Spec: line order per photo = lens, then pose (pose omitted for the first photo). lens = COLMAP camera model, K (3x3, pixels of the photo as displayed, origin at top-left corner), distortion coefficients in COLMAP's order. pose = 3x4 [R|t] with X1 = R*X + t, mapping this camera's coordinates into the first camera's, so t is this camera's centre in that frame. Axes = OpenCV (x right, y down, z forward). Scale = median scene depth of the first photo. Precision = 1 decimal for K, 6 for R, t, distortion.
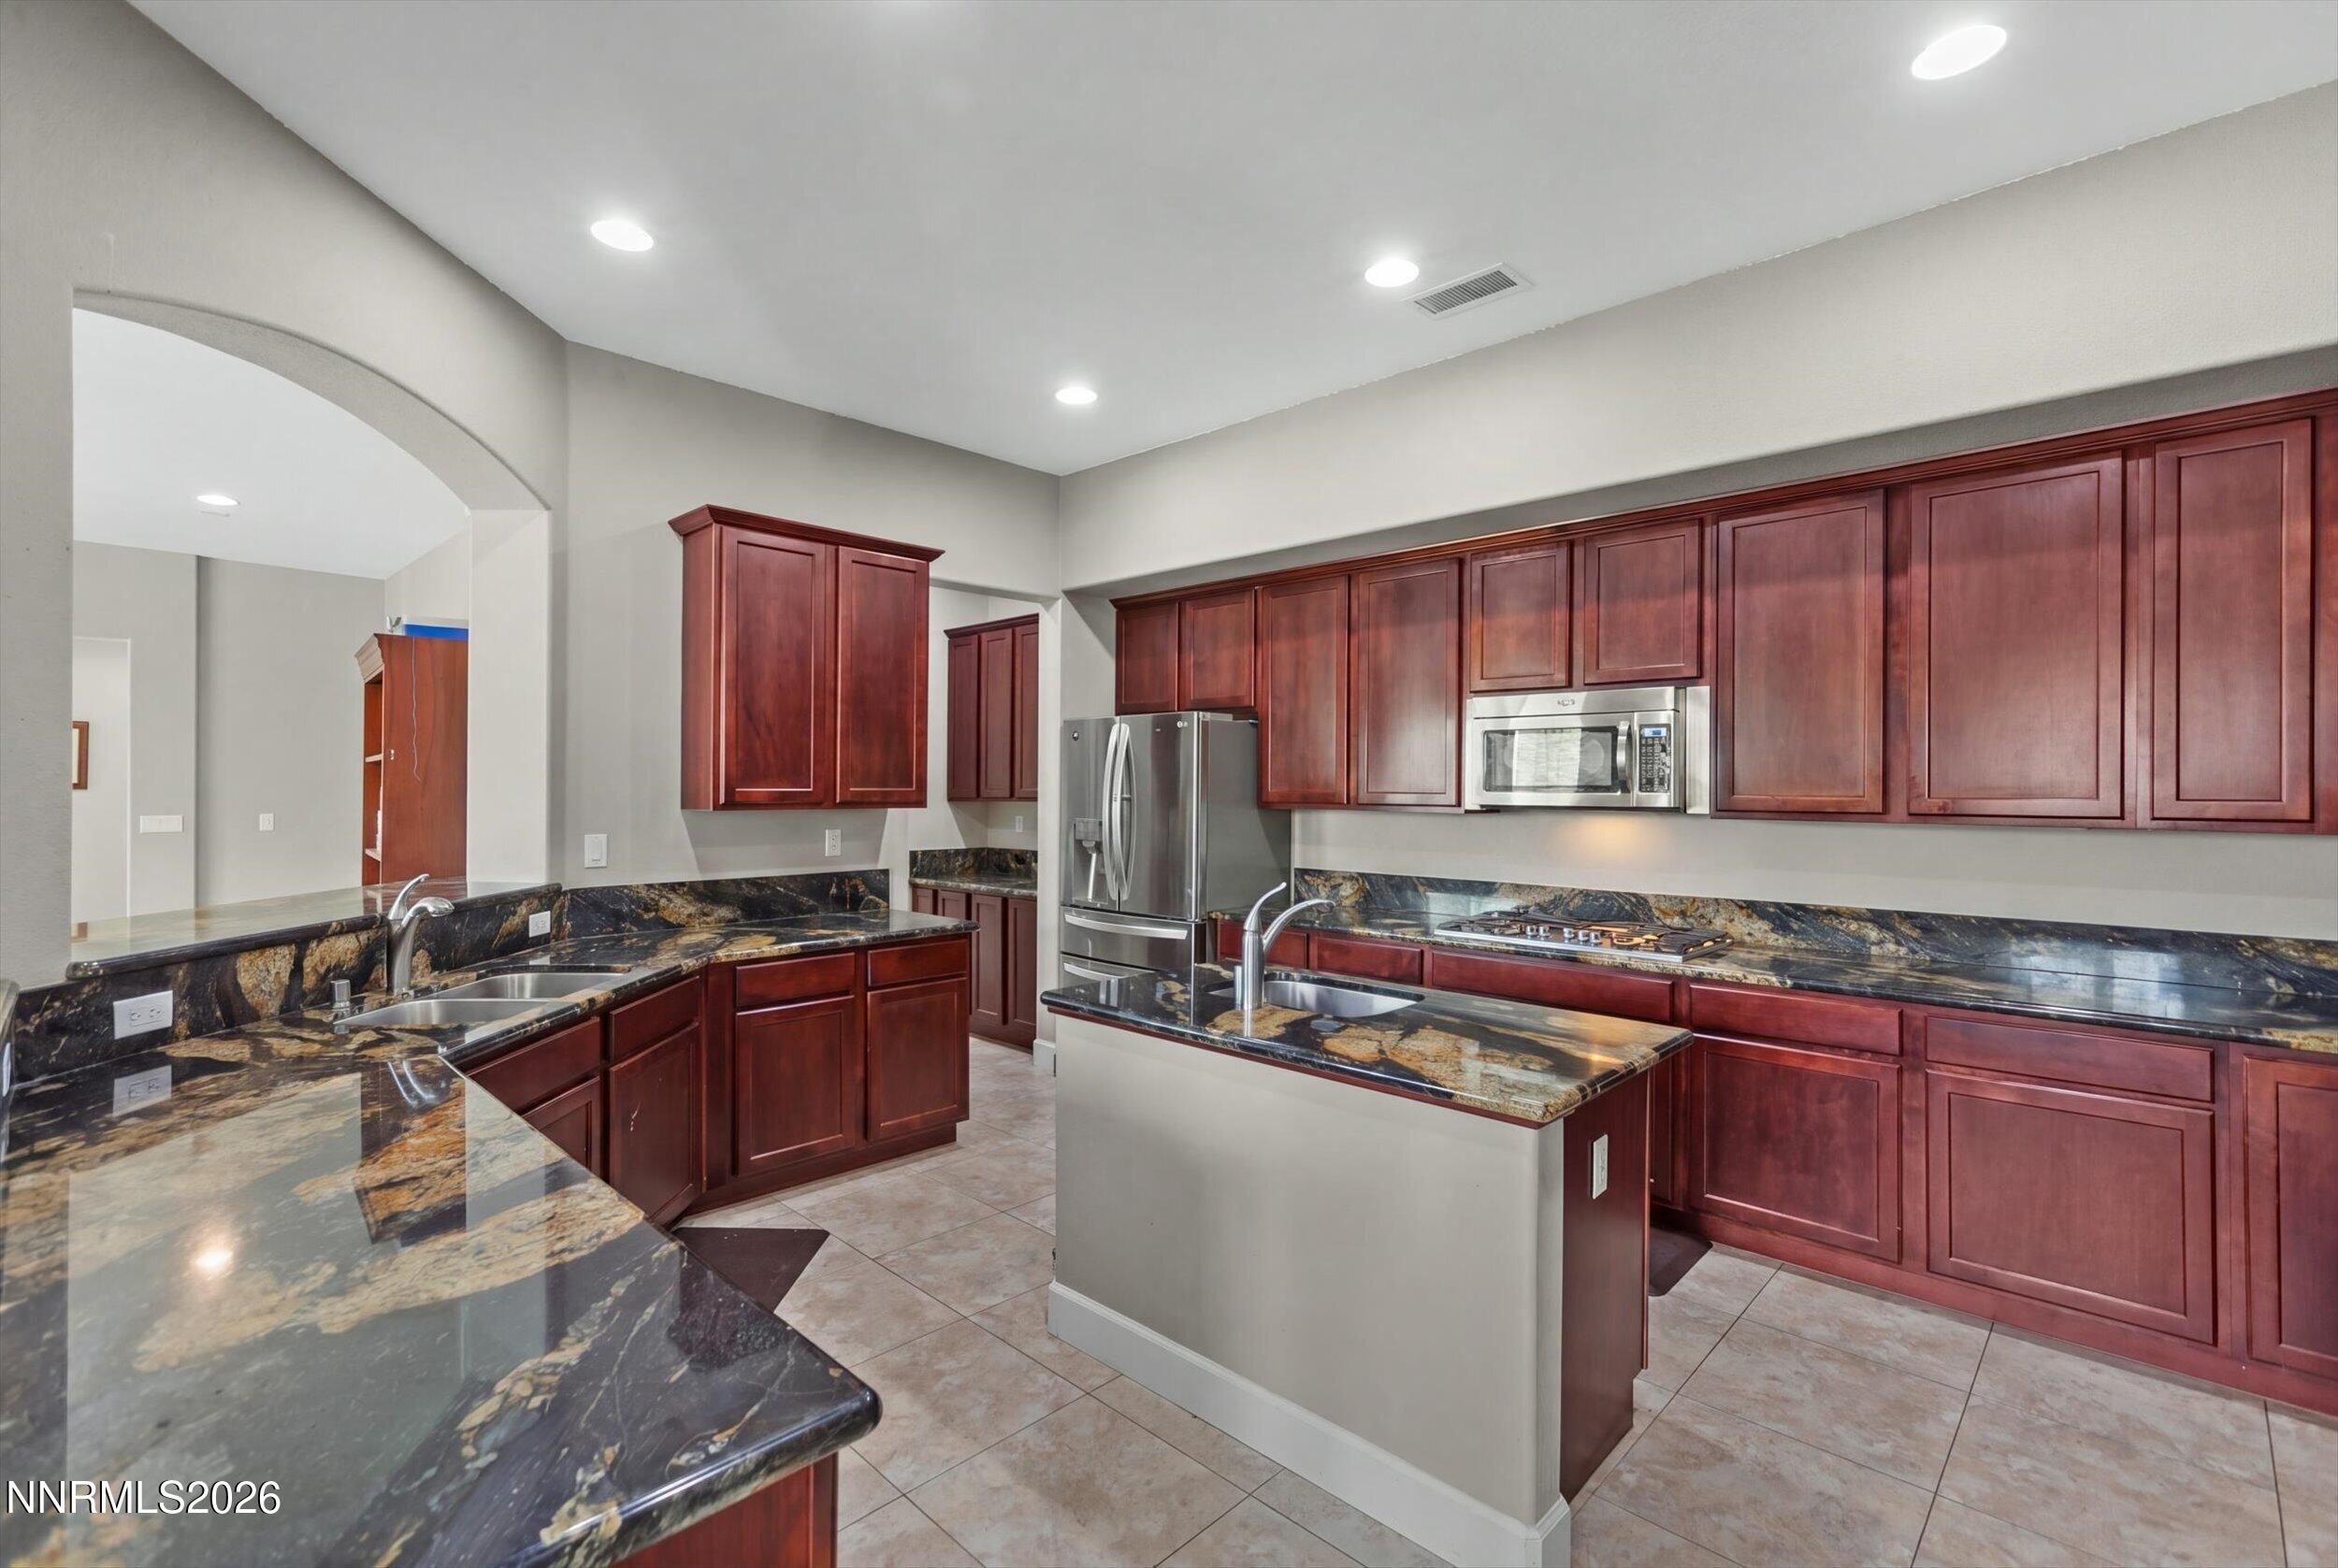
lens RADIAL K [[1055.9, 0, 1179.2], [0, 1055.9, 784.3], [0, 0, 1]] dist [-0.001076, 0.001055]
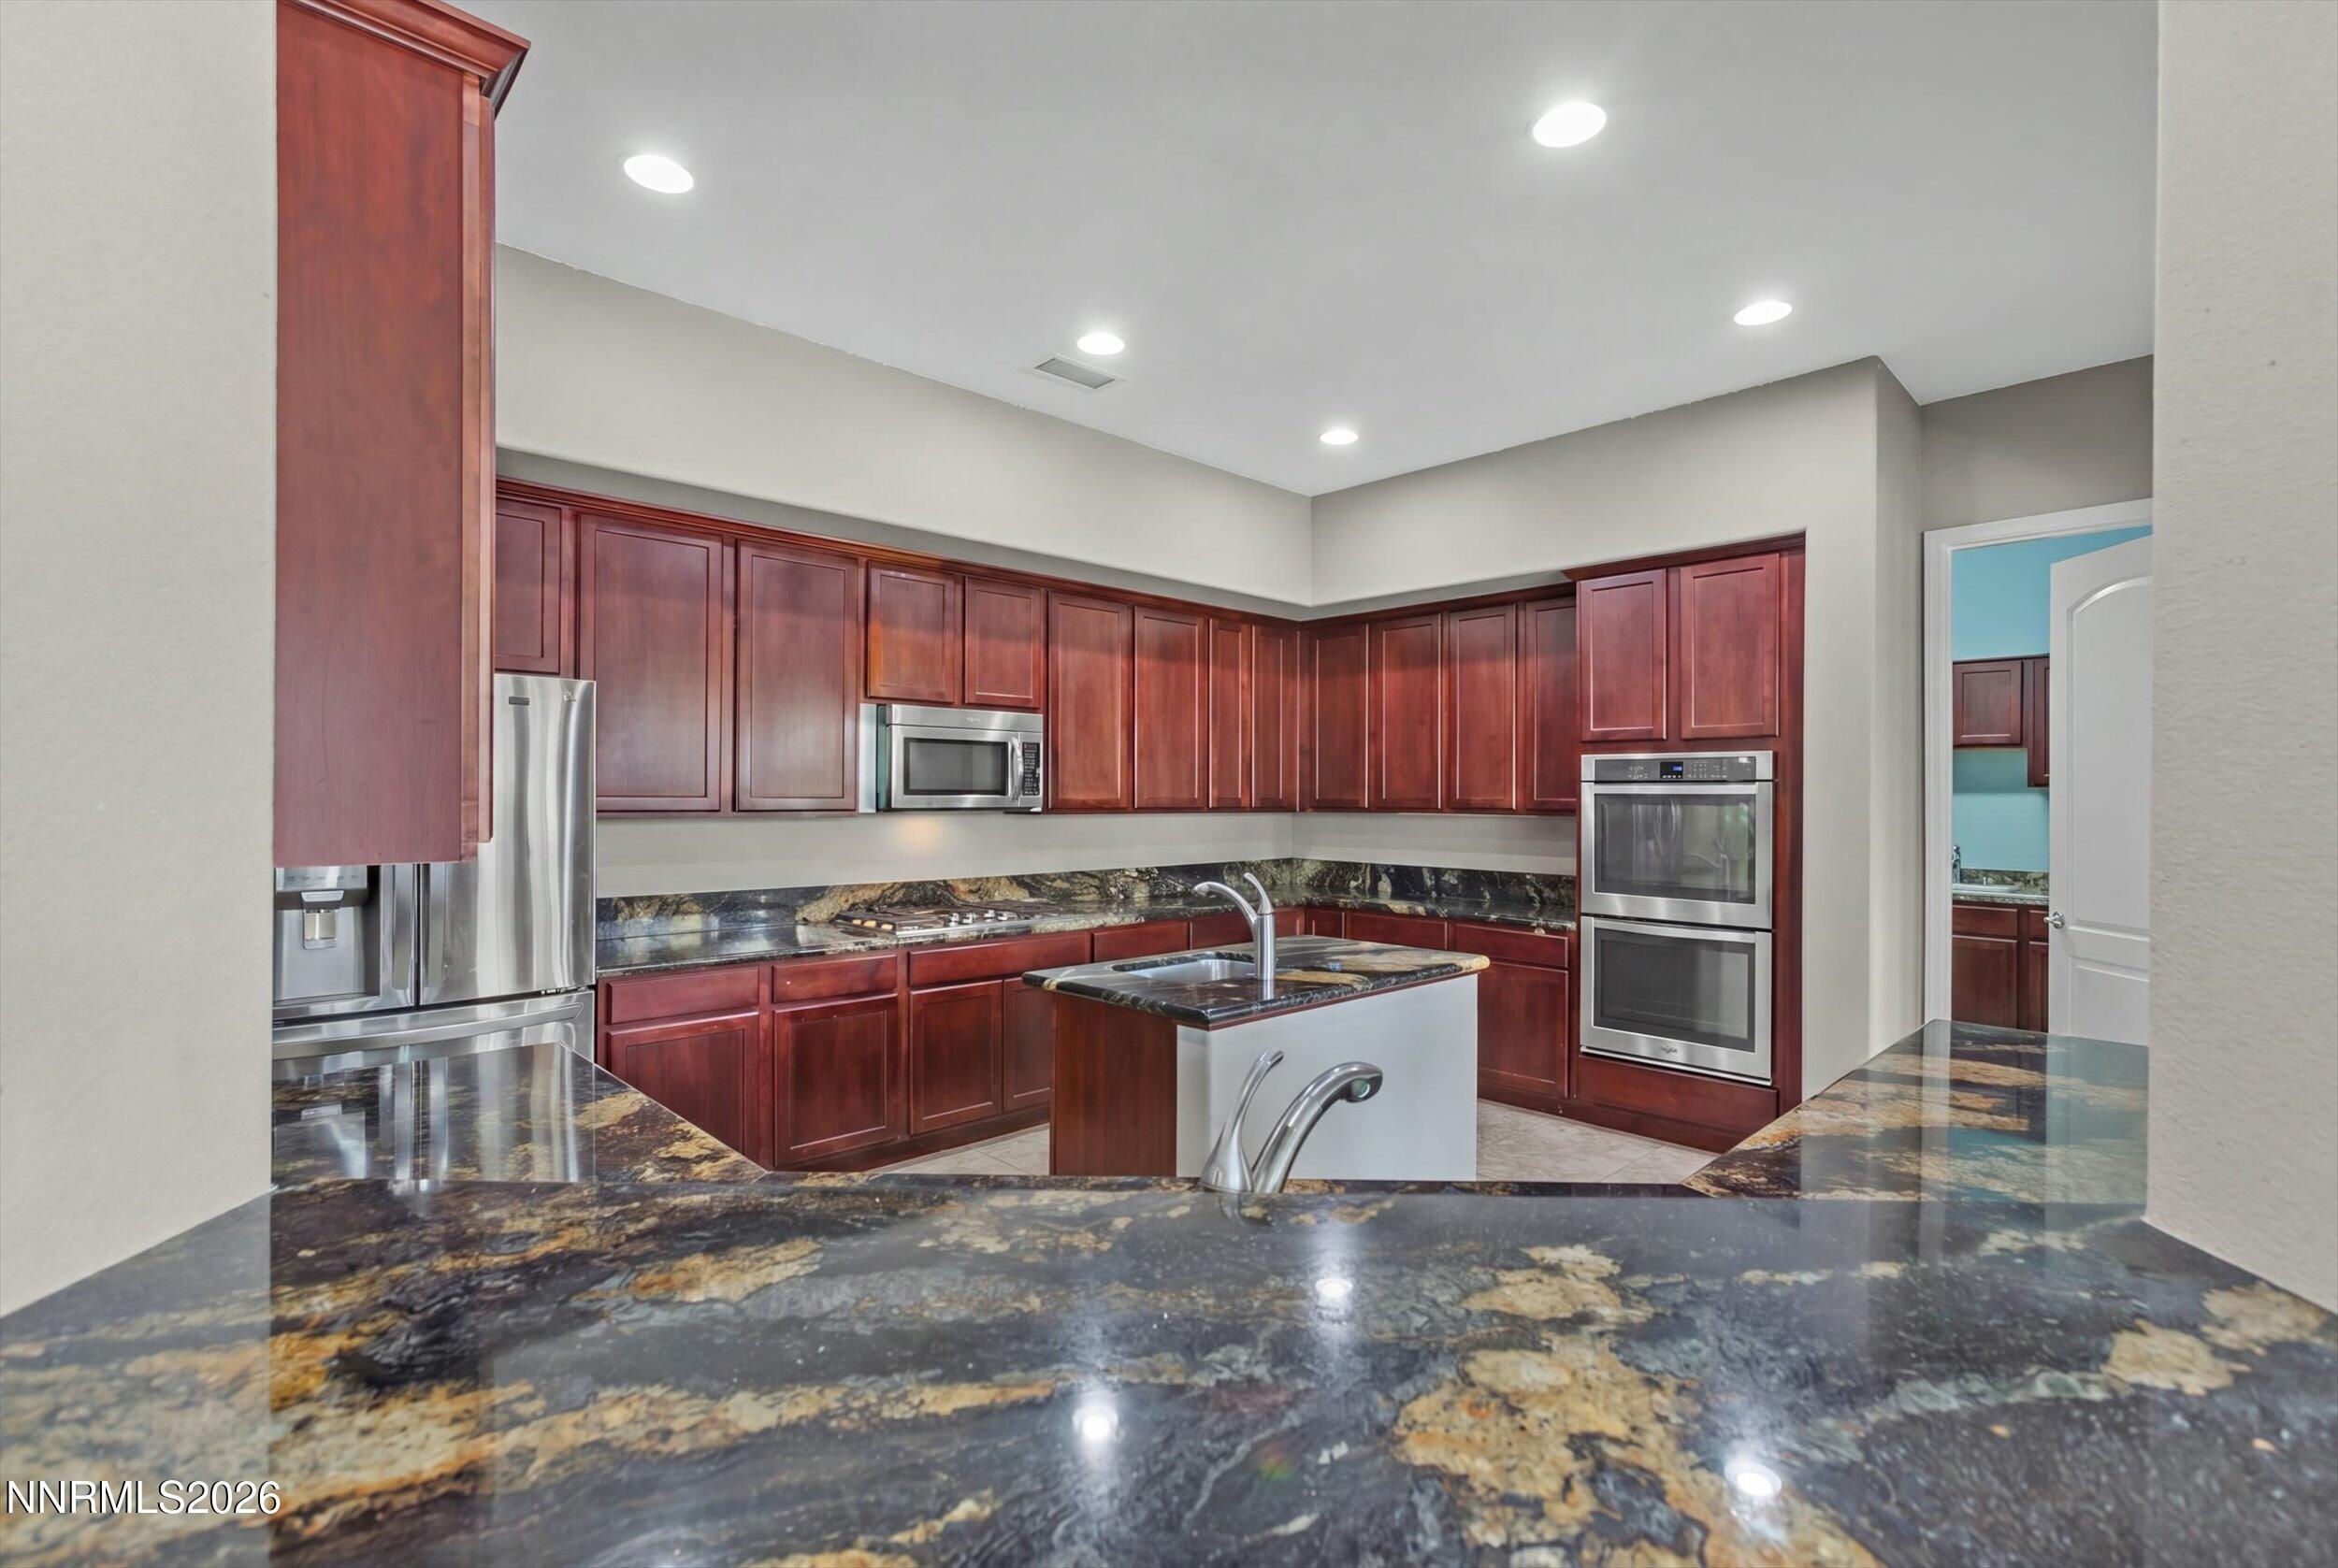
lens RADIAL K [[1055.9, 0, 1171.7], [0, 1055.9, 792.8], [0, 0, 1]] dist [-0.001076, 0.001055]
pose [[0.039693, 0.000621, 0.999212, -0.727161], [-0.006992, 0.999975, -0.000344, 0.003041], [-0.999187, -0.006973, 0.039696, 0.675651]]
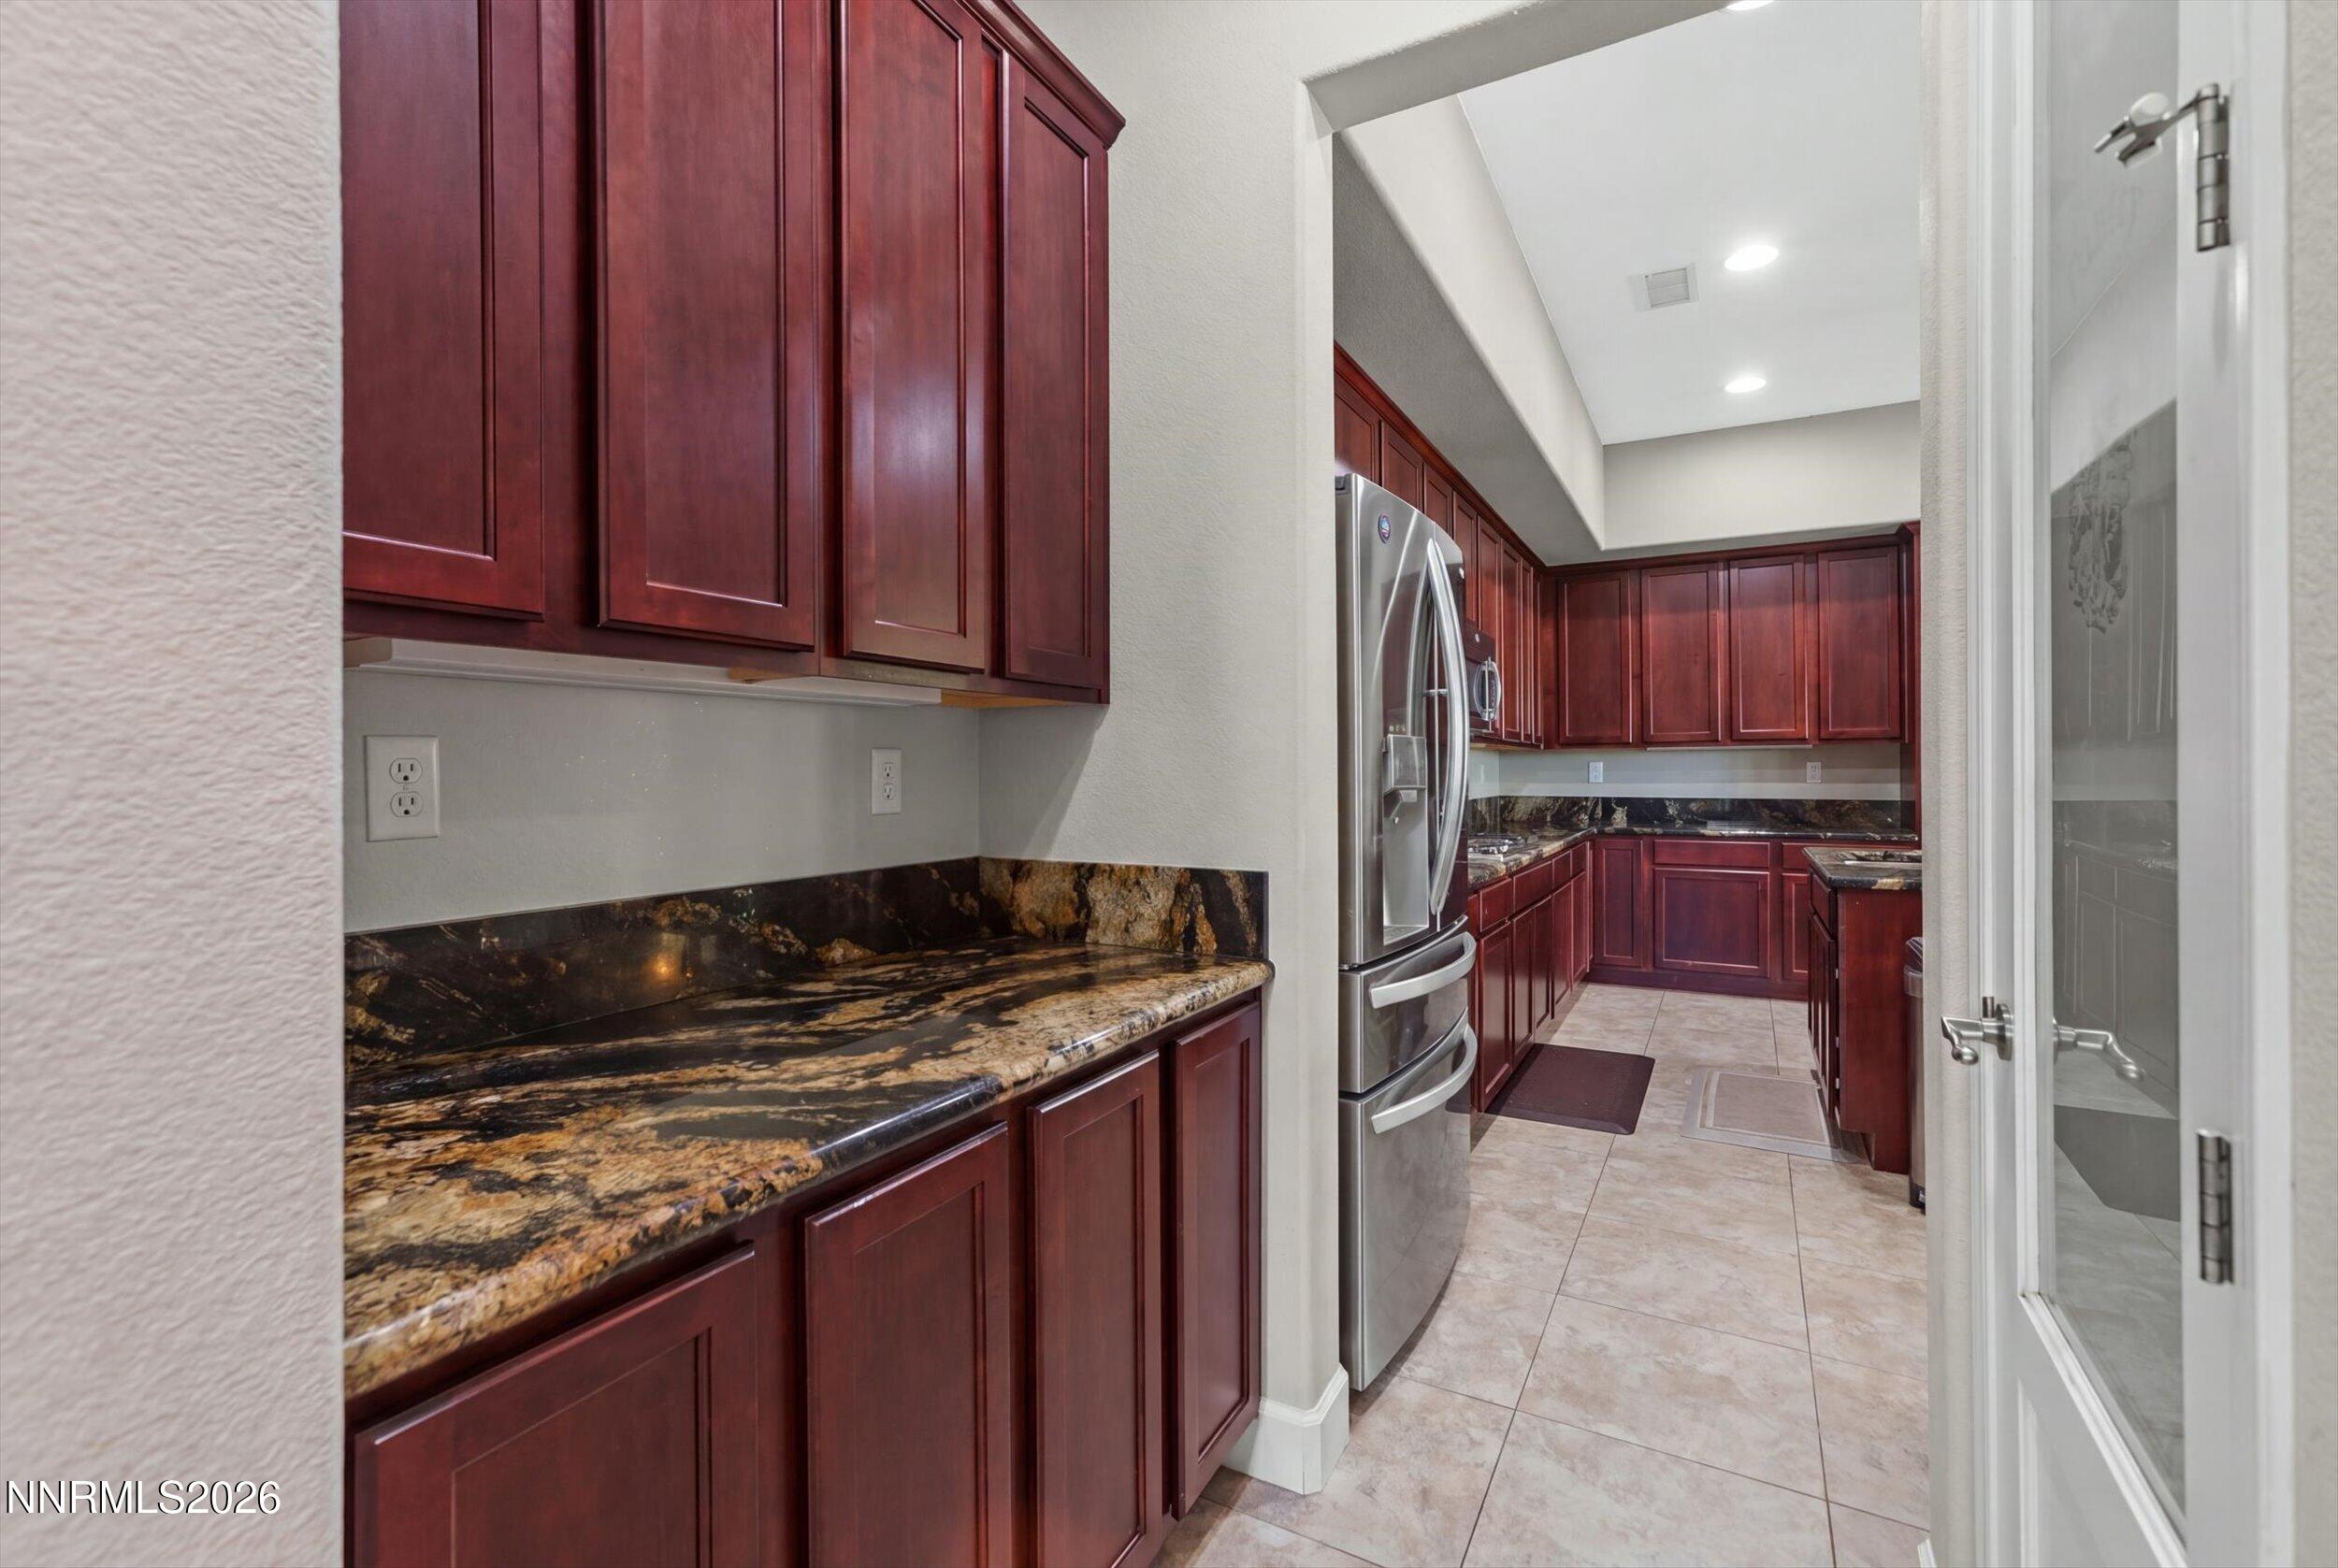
lens RADIAL K [[1049.8, 0, 1167.0], [0, 1049.8, 783.3], [0, 0, 1]] dist [0.002609, 0.000337]
pose [[-0.246342, -0.013159, 0.969094, -0.593840], [0.003278, 0.999891, 0.014410, 0.053687], [-0.969177, 0.006726, -0.246272, 1.466154]]
